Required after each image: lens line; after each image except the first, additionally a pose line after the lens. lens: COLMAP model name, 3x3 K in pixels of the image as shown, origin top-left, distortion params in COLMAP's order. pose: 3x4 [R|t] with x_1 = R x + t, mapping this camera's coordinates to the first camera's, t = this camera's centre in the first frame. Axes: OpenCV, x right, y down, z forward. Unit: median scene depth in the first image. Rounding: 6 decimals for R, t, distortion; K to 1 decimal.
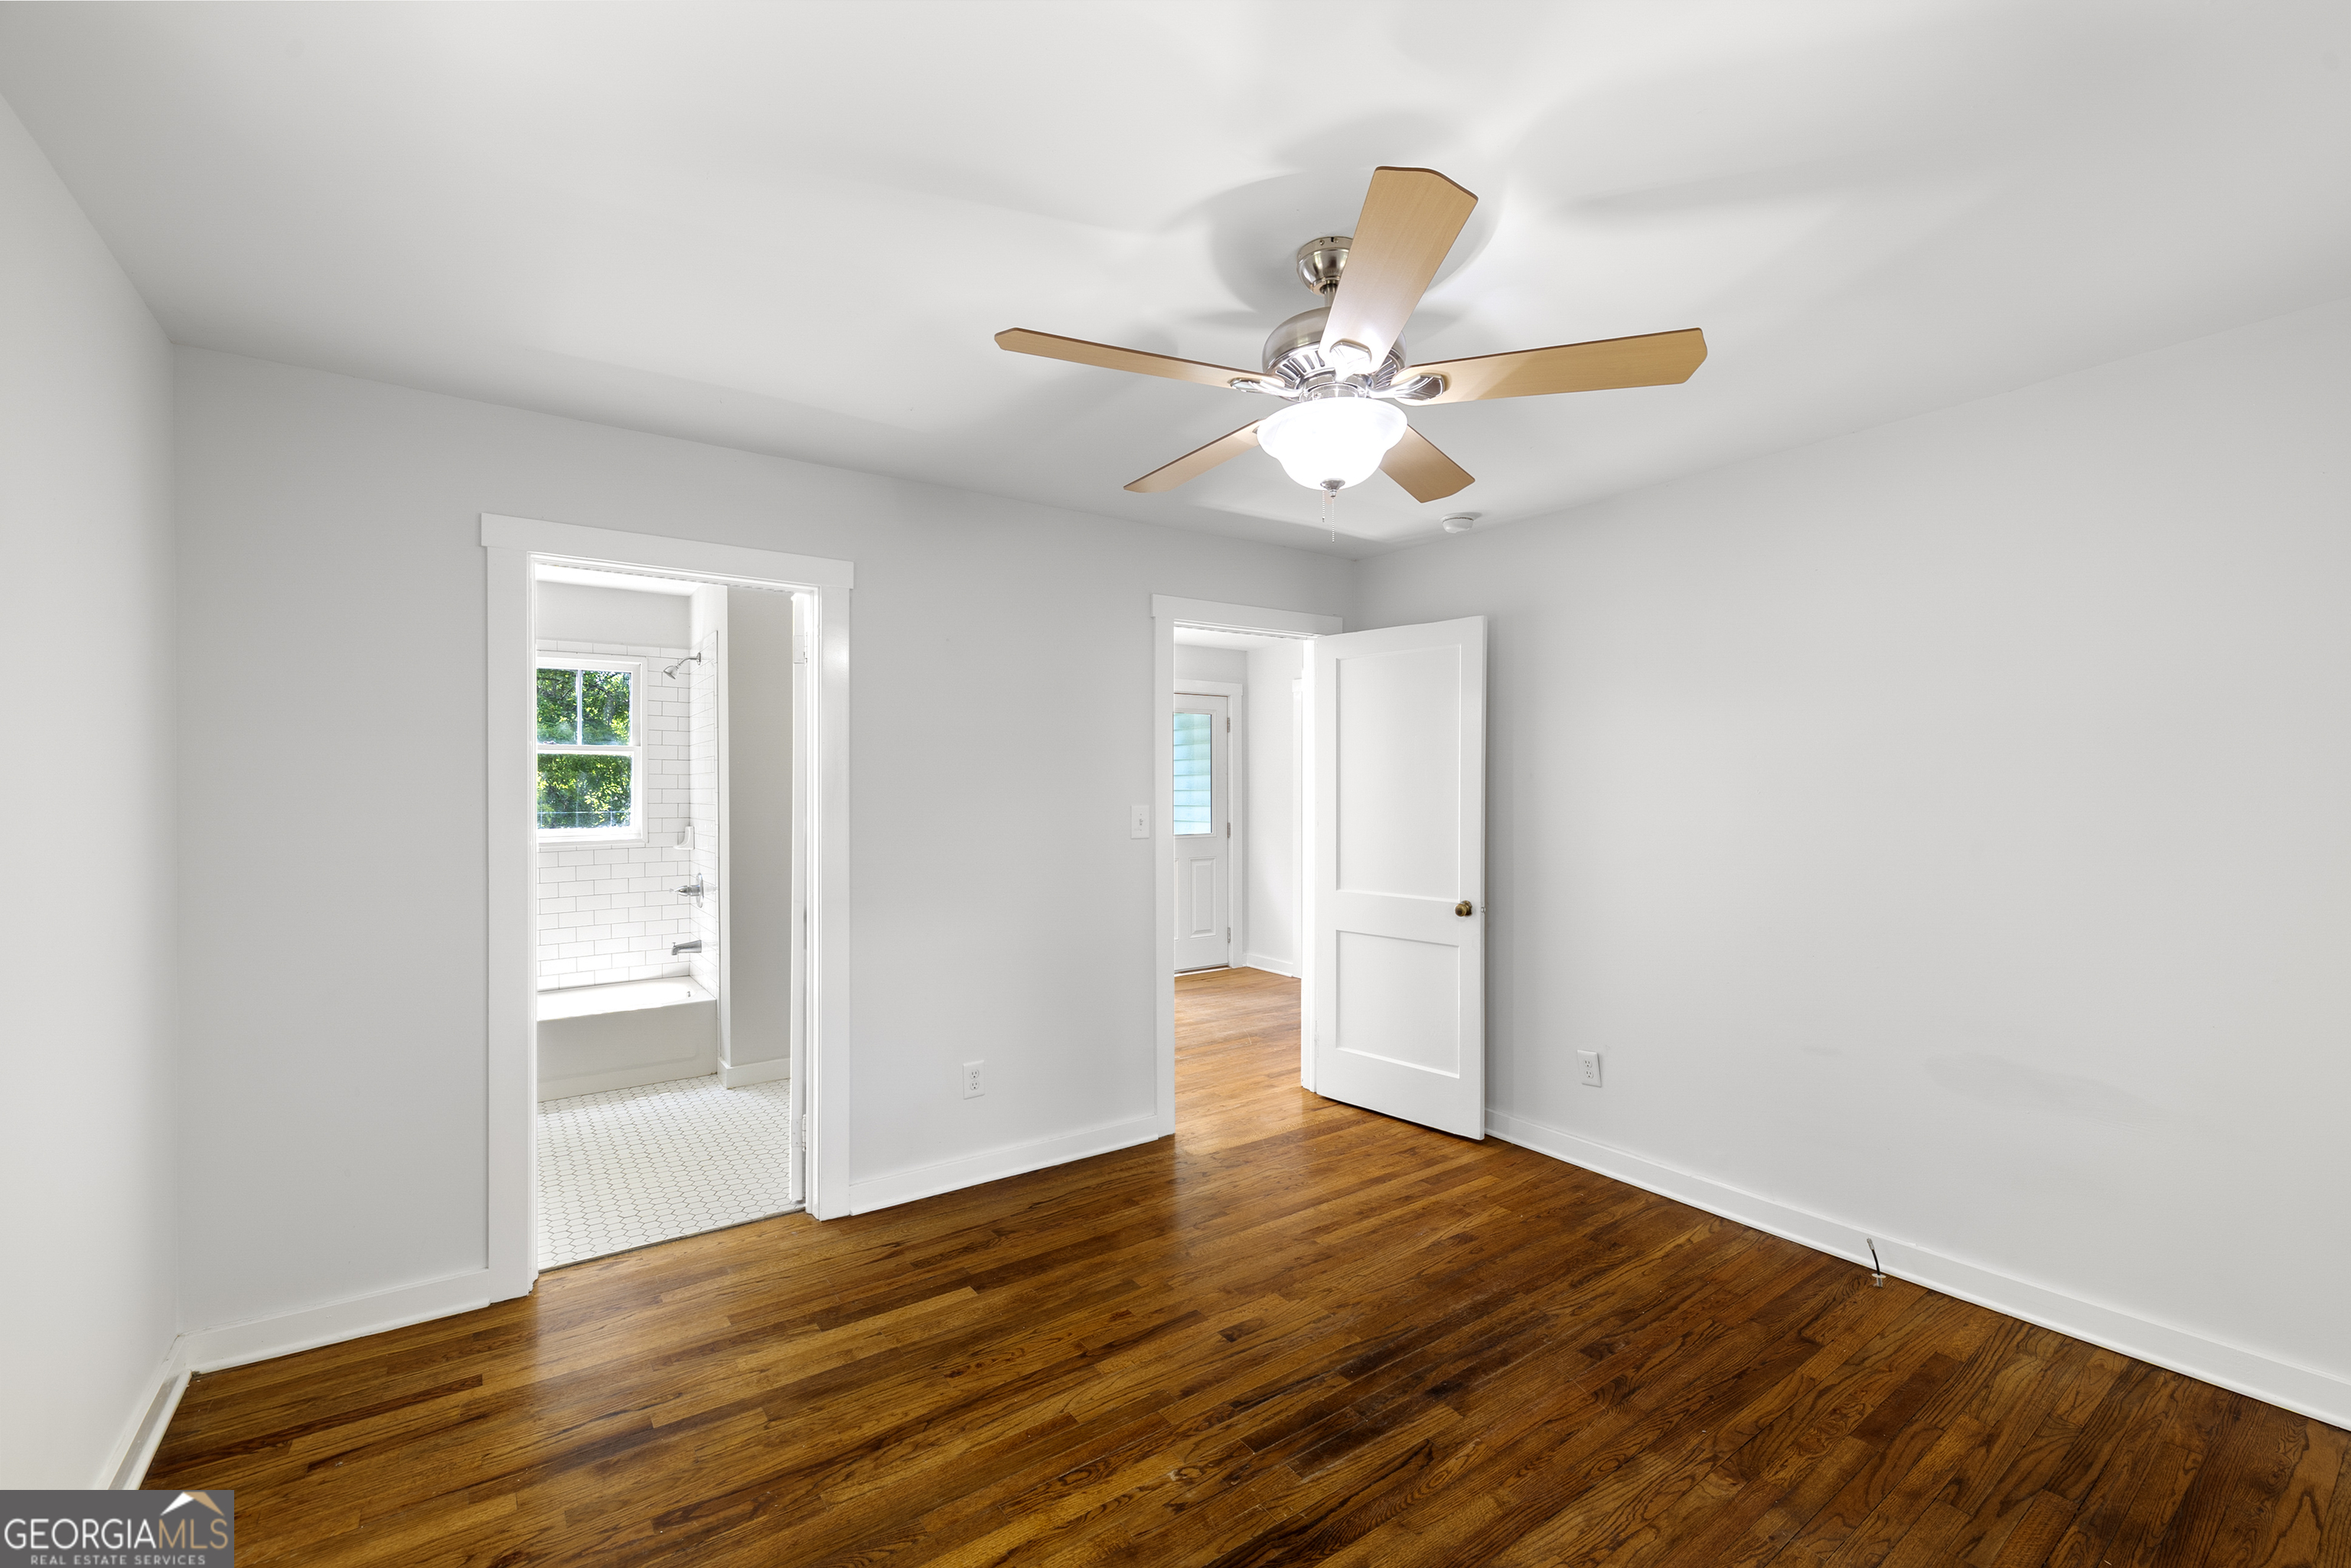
lens RADIAL K [[983.8, 0, 1178.0], [0, 983.8, 783.8], [0, 0, 1]] dist [-0.001818, -0.000297]
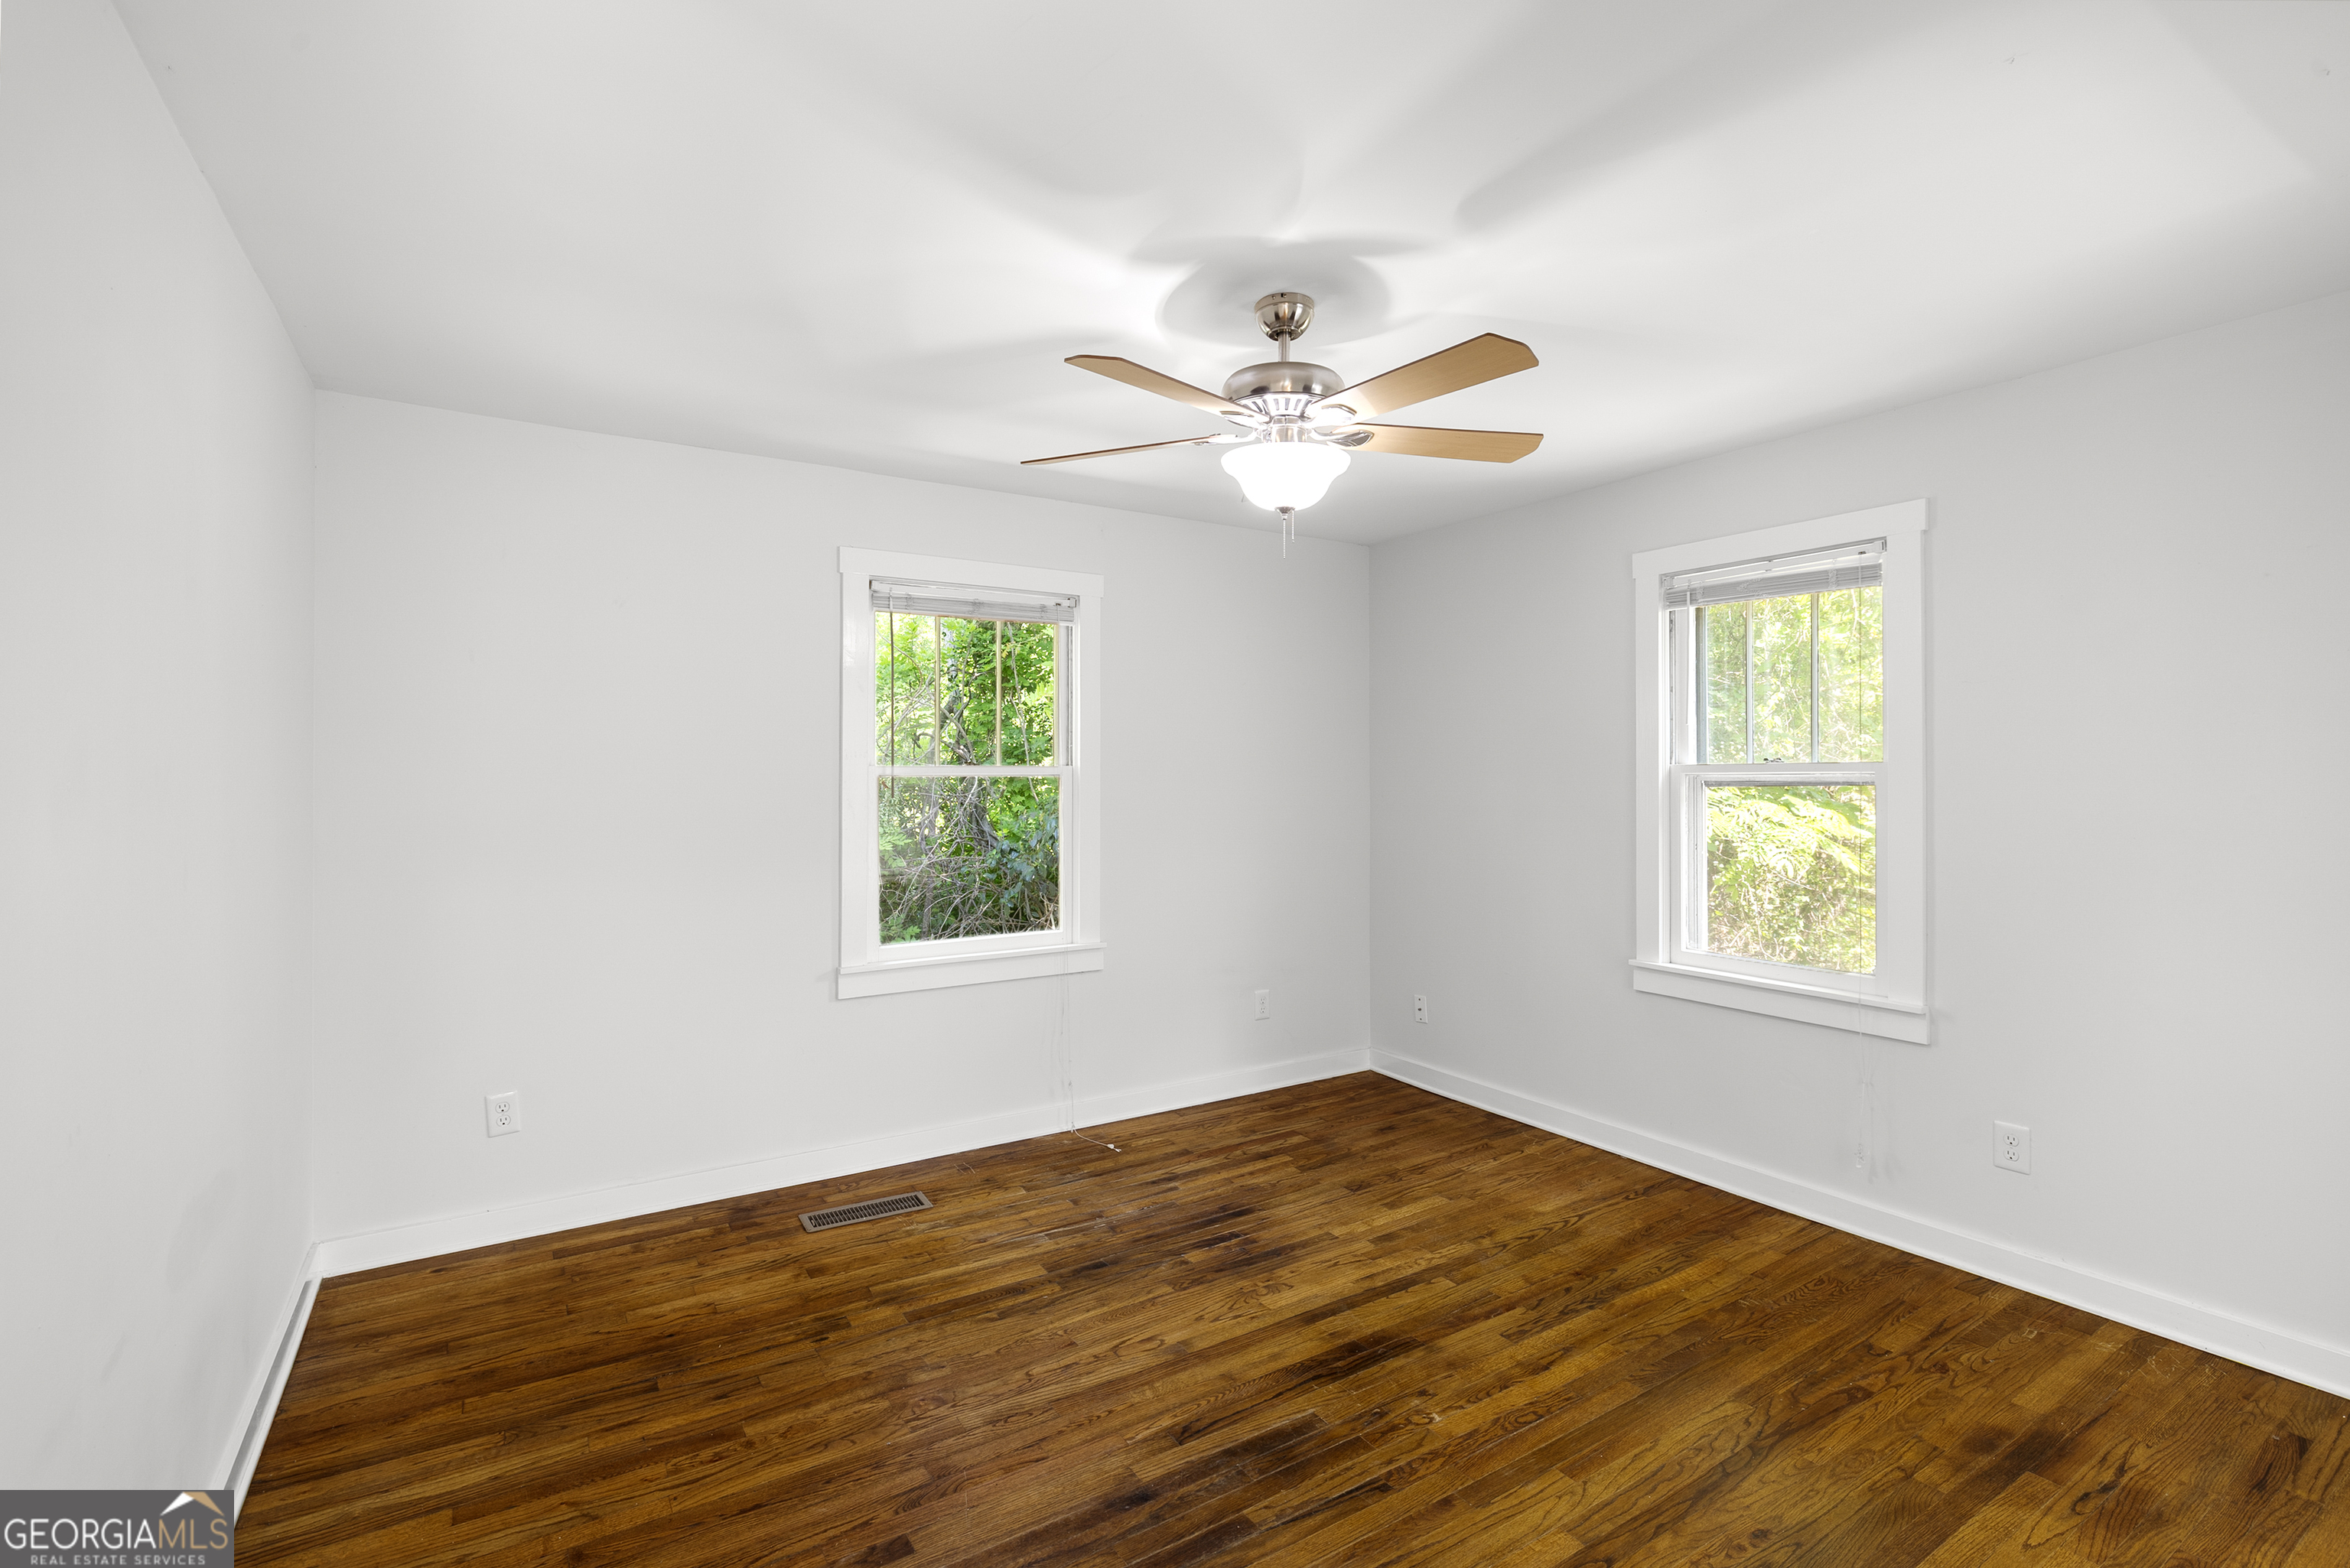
lens RADIAL K [[1046.3, 0, 1179.7], [0, 1046.3, 775.5], [0, 0, 1]] dist [0.001535, 0.000275]
pose [[-0.998573, 0.004788, 0.053184, 0.195247], [0.004337, 0.999954, -0.008599, 0.018108], [-0.053222, -0.008356, -0.998548, 2.020429]]
